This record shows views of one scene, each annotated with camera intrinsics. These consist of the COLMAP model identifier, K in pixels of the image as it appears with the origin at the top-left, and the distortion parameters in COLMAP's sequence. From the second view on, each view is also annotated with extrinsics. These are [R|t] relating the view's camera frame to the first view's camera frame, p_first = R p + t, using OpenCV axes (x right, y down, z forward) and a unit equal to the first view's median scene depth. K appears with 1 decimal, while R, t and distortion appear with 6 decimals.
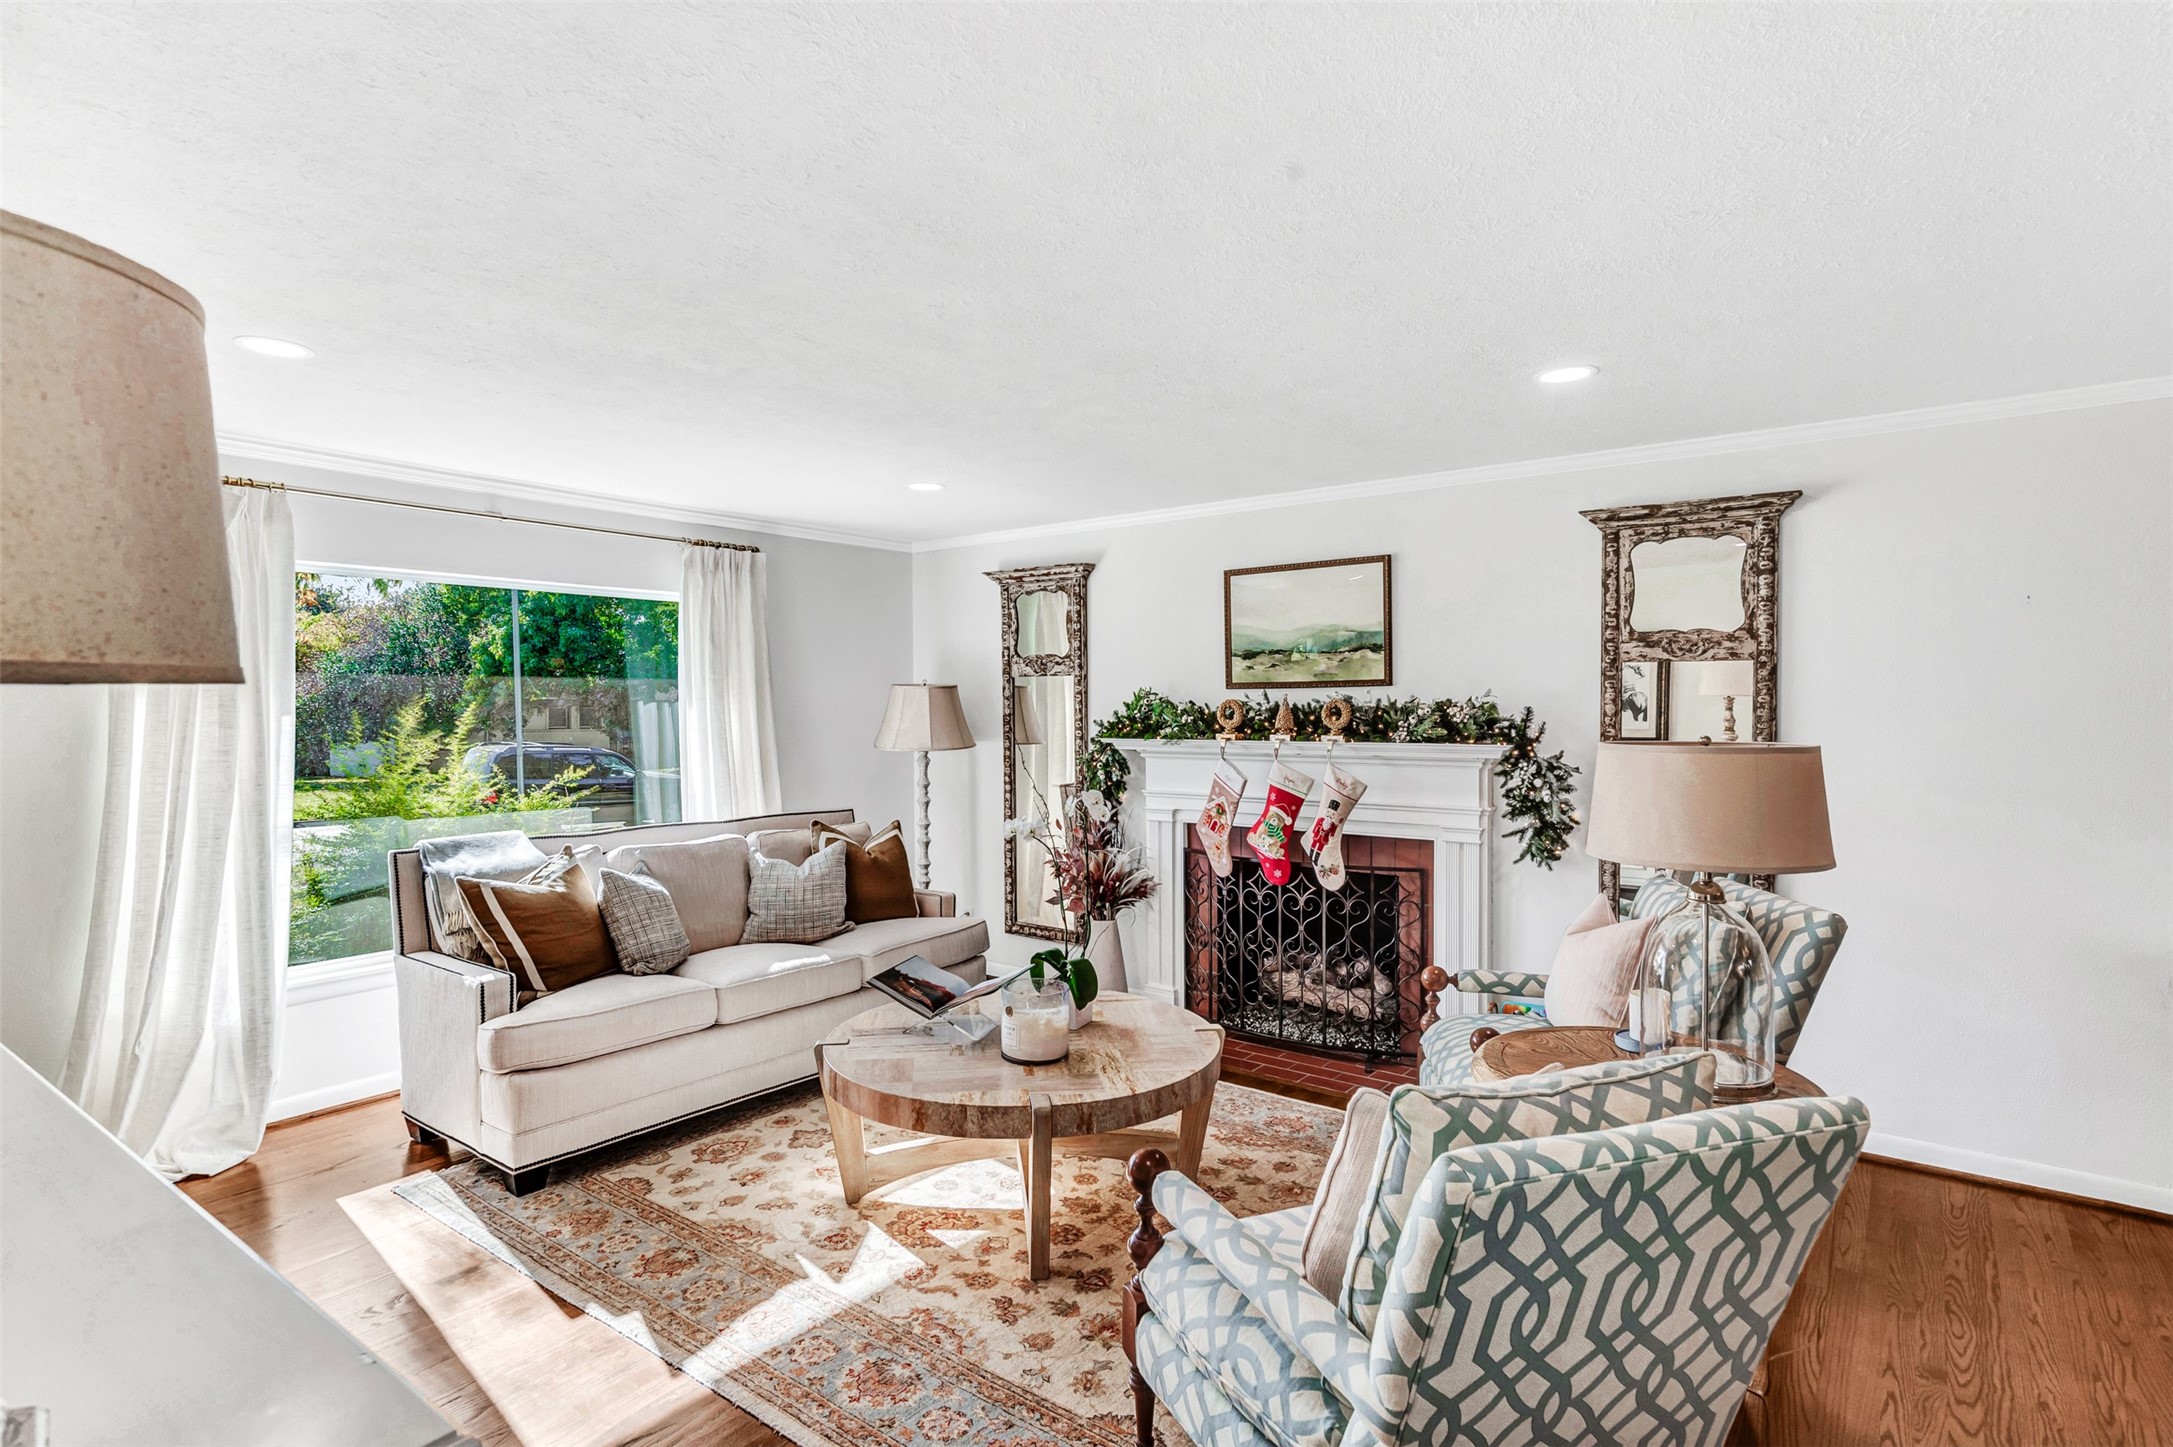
lens RADIAL K [[1100.7, 0, 1085.0], [0, 1100.7, 738.1], [0, 0, 1]] dist [-0.007487, 0.000825]
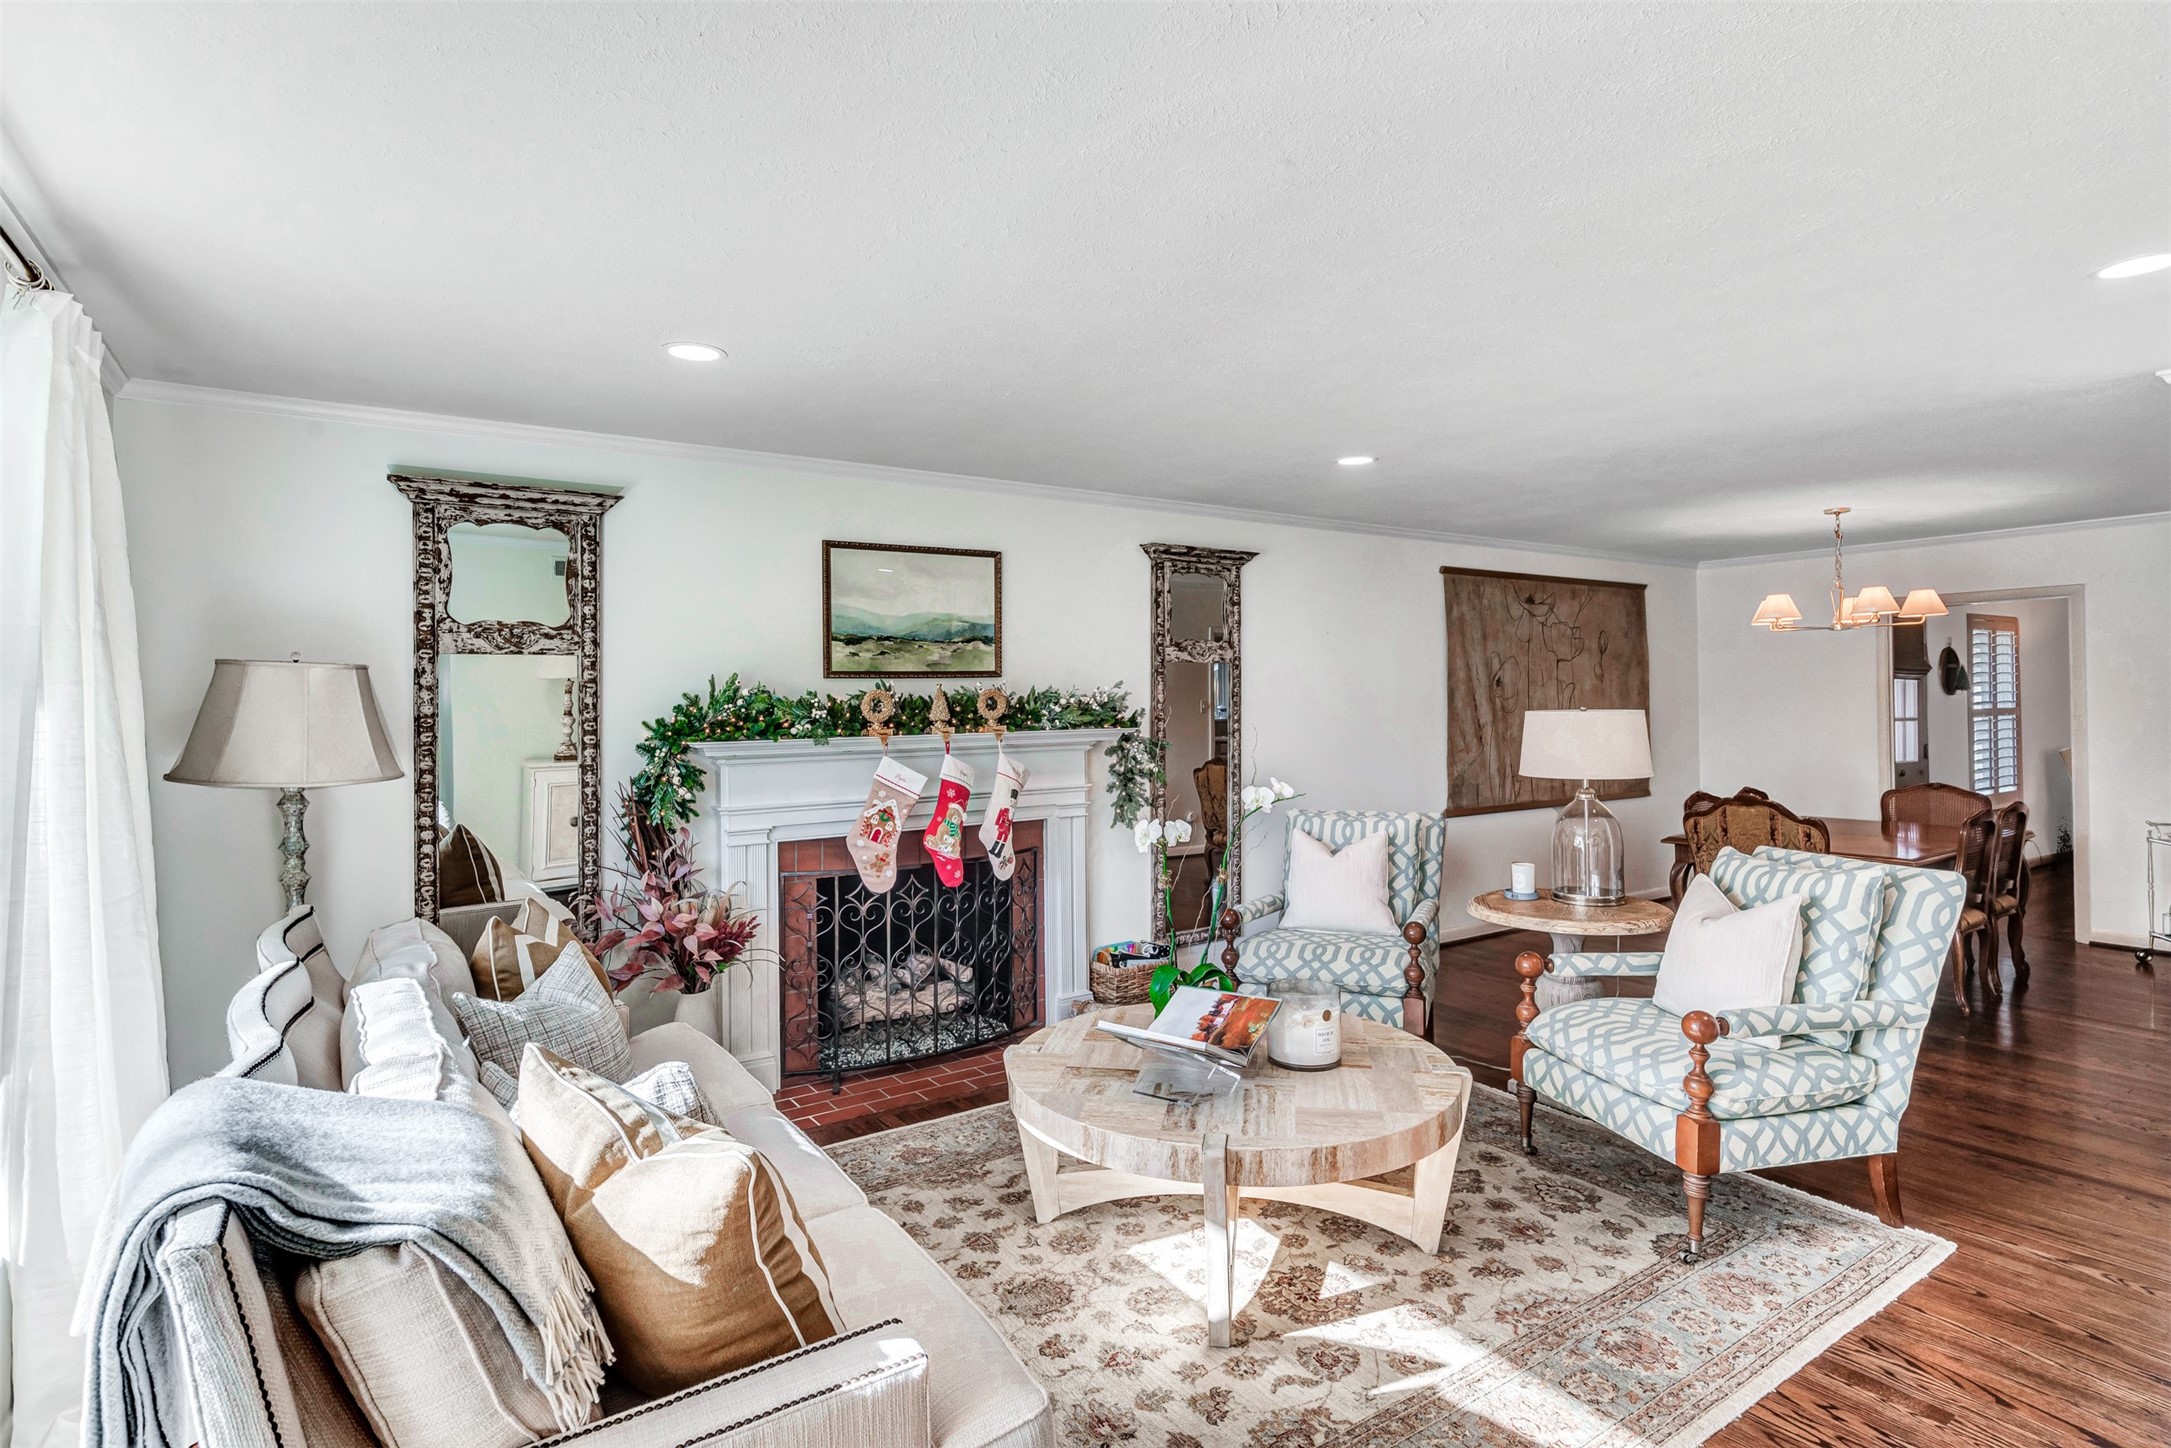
lens RADIAL K [[1099.7, 0, 1074.0], [0, 1099.7, 705.4], [0, 0, 1]] dist [-0.007487, 0.000825]
pose [[0.313934, -0.008427, 0.949407, -0.663878], [0.035694, 0.999358, -0.002932, -0.014720], [-0.948774, 0.034809, 0.314033, 0.583213]]
